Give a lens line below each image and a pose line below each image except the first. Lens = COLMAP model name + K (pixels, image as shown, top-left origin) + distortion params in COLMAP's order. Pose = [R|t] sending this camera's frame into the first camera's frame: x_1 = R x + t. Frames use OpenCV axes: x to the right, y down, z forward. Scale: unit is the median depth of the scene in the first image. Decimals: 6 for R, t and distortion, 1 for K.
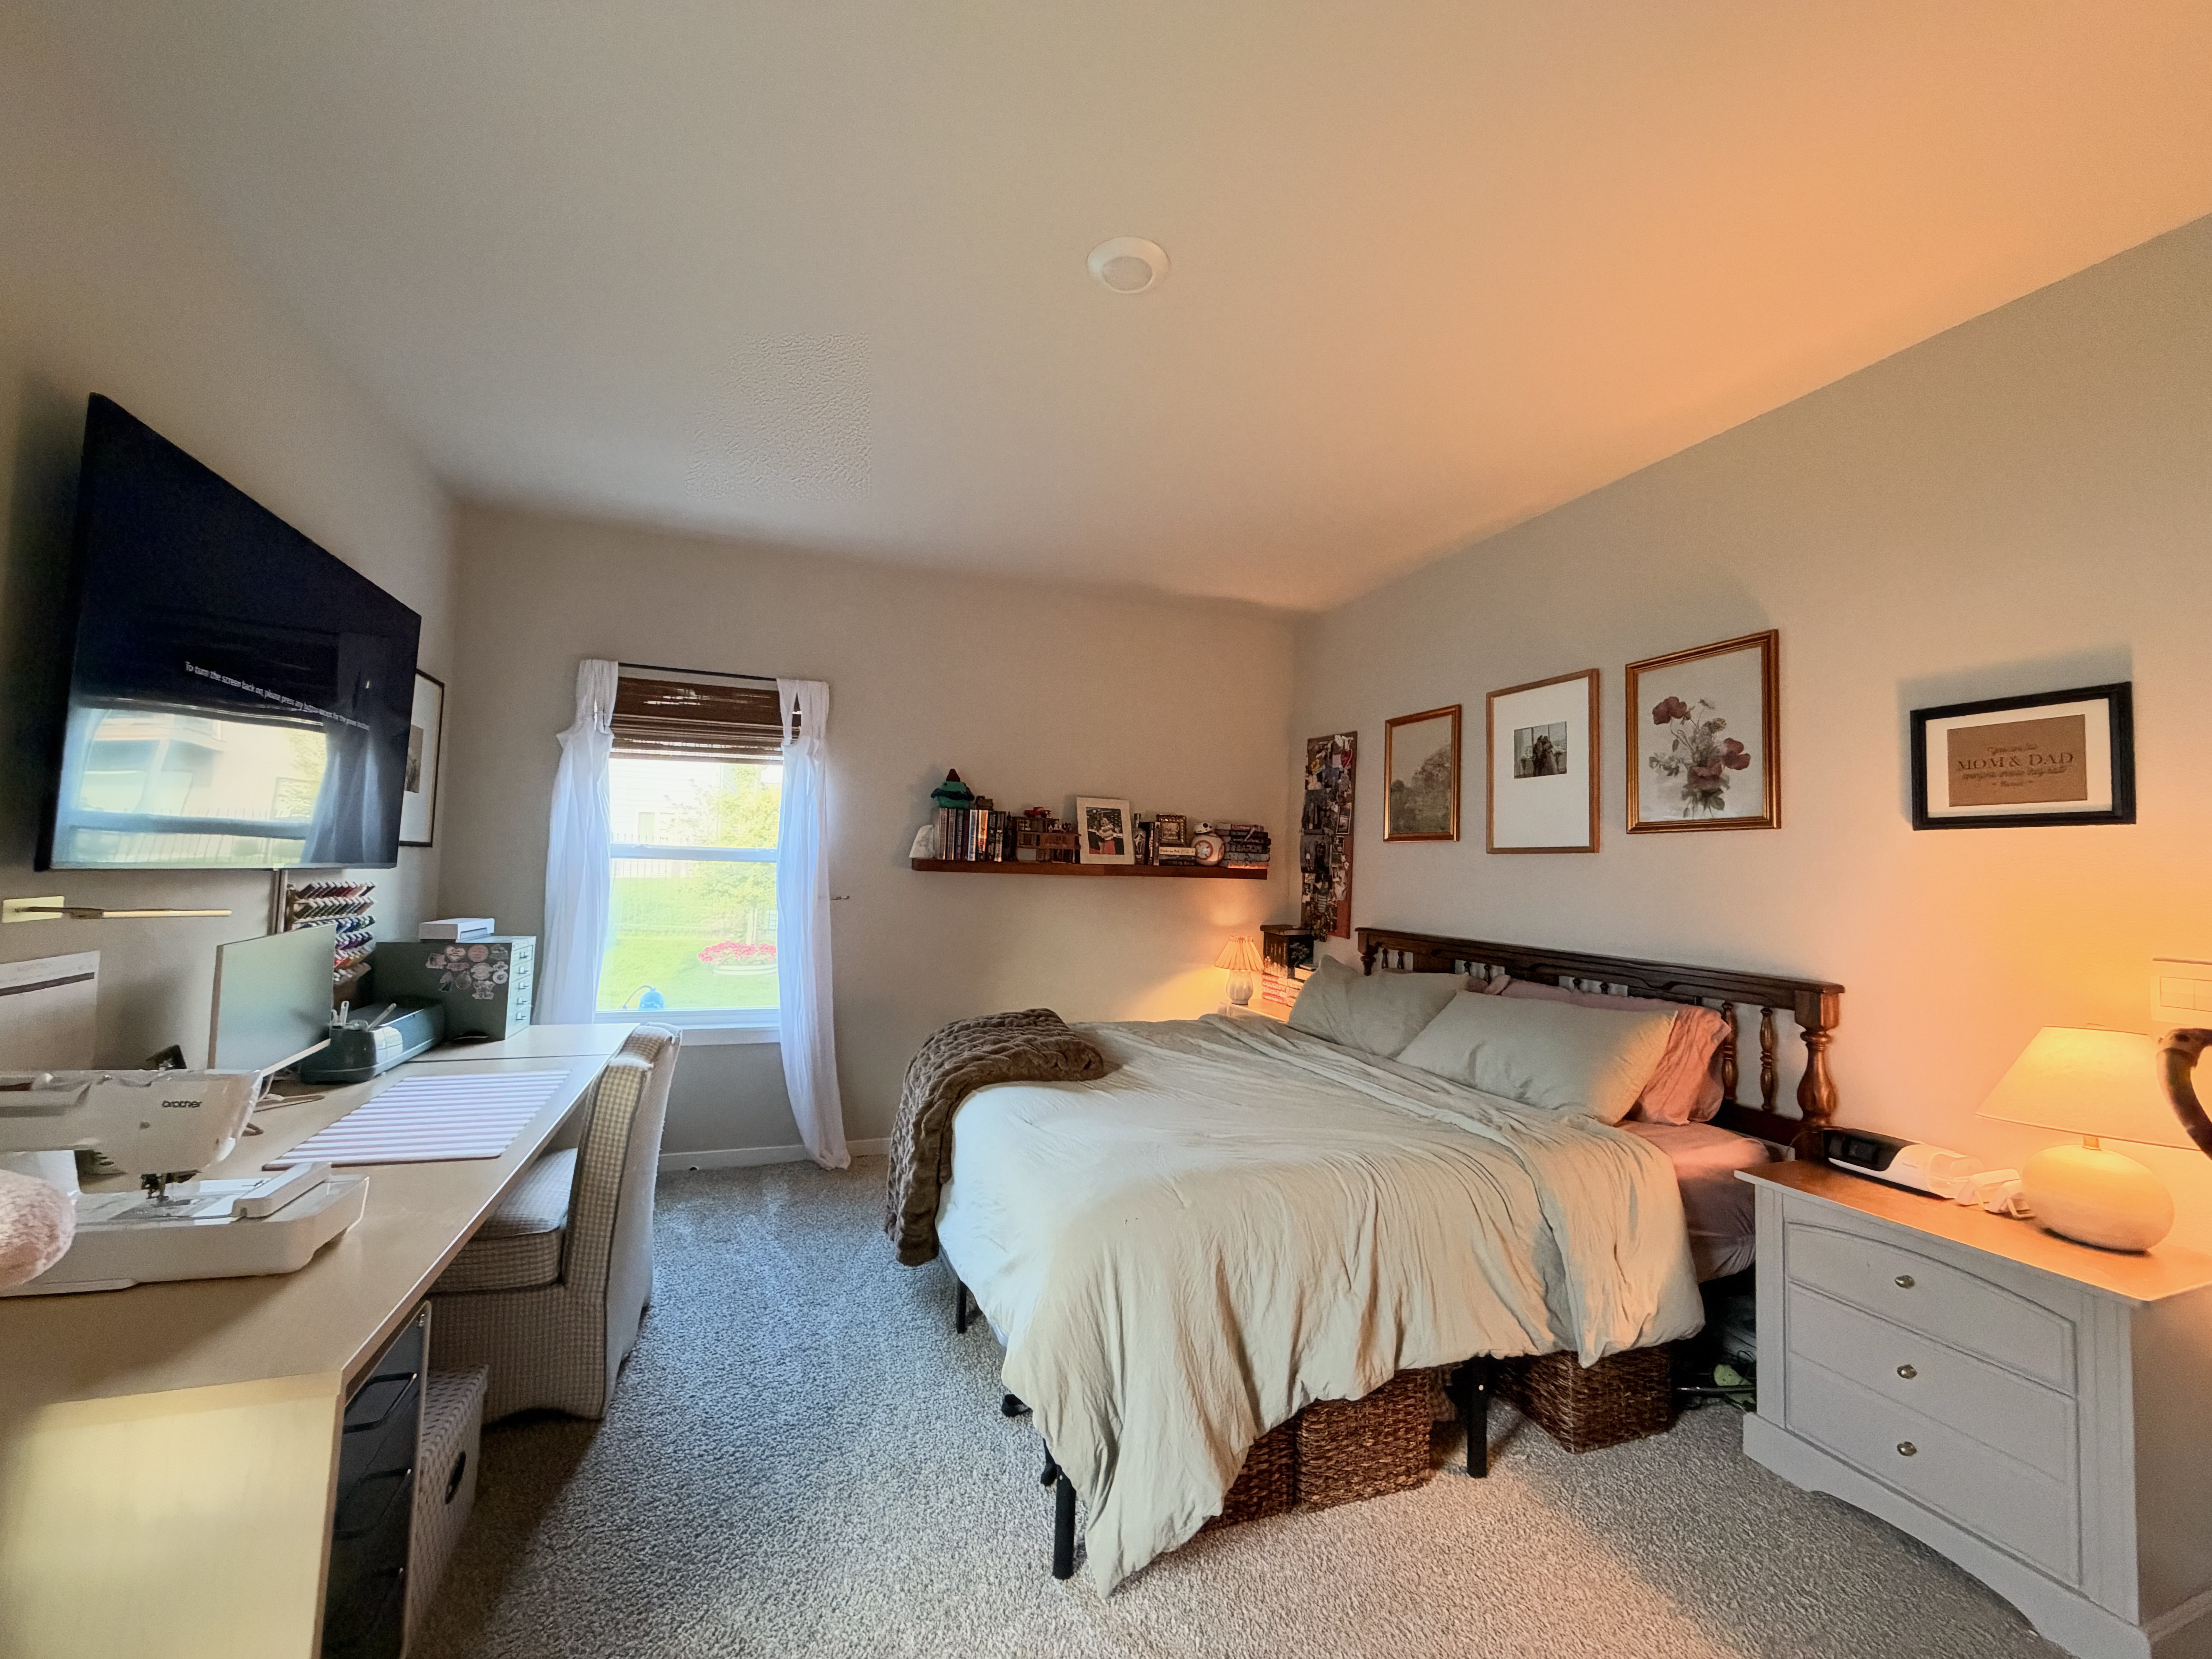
lens RADIAL K [[882.9, 0, 1107.3], [0, 882.9, 828.5], [0, 0, 1]] dist [0.001692, -0.000251]
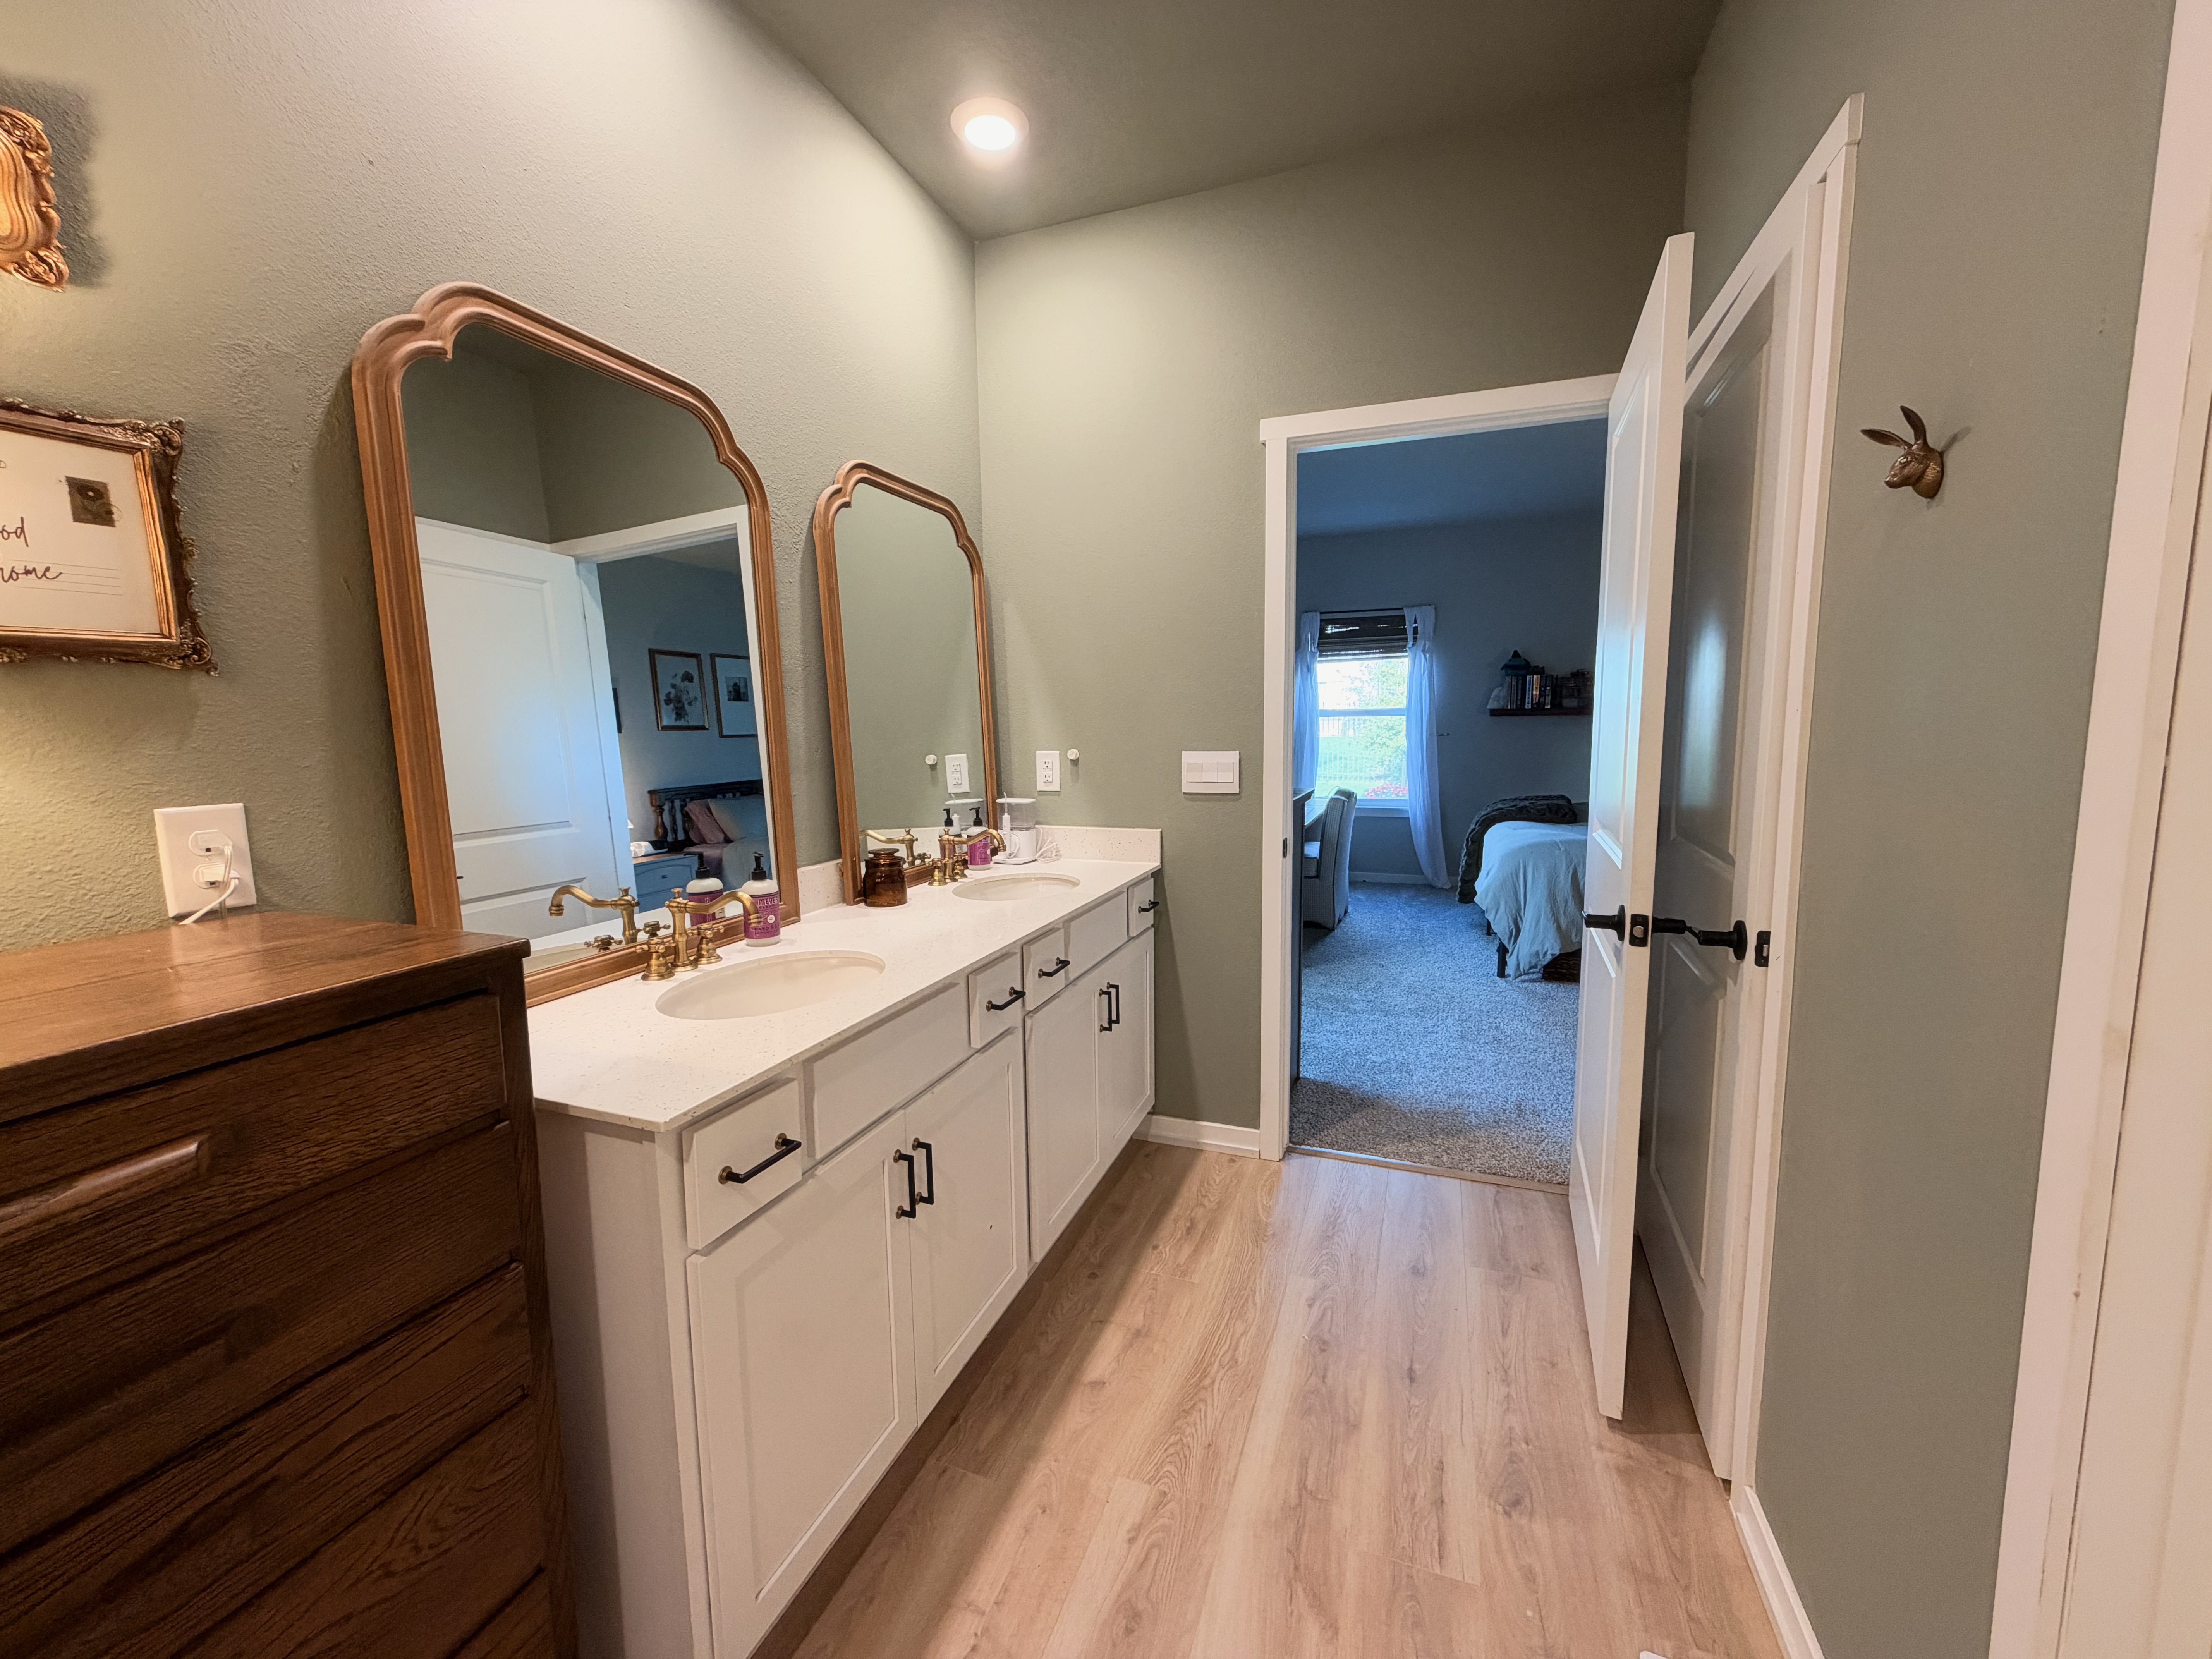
lens RADIAL K [[882.9, 0, 1099.2], [0, 882.9, 833.8], [0, 0, 1]] dist [0.001692, -0.000251]
pose [[0.749705, 0.041519, -0.660469, 0.341439], [0.066921, 0.988157, 0.138081, -0.012234], [0.658380, -0.147720, 0.738048, -0.738024]]
